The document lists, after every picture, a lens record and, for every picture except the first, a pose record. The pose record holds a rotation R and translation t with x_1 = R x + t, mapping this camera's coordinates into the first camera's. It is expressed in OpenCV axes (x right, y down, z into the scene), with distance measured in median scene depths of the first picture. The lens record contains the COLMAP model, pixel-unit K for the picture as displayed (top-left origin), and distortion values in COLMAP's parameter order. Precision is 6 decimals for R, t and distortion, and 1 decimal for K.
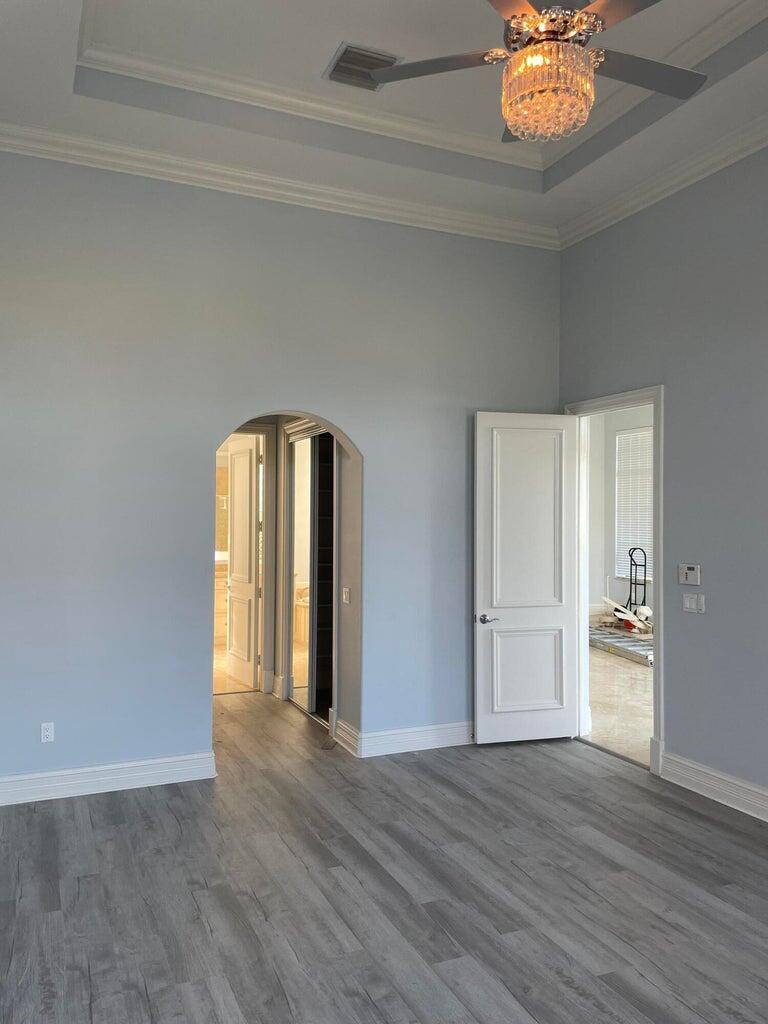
lens RADIAL K [[769.5, 0, 384.0], [0, 769.5, 512.0], [0, 0, 1]] dist [0.092347, -0.119765]
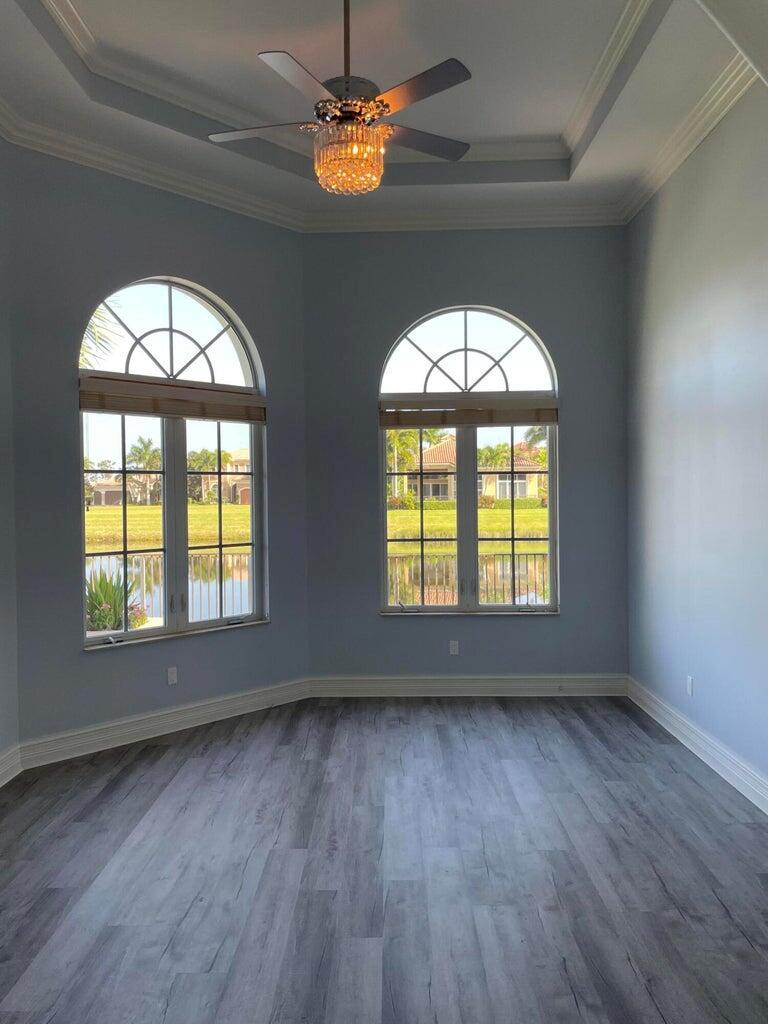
lens RADIAL K [[769.5, 0, 384.0], [0, 769.5, 512.0], [0, 0, 1]] dist [0.092347, -0.119765]
pose [[-0.908420, -0.007792, 0.417987, -0.342617], [0.000136, 0.999821, 0.018935, 0.020285], [-0.418059, 0.017258, -0.908256, 1.951855]]
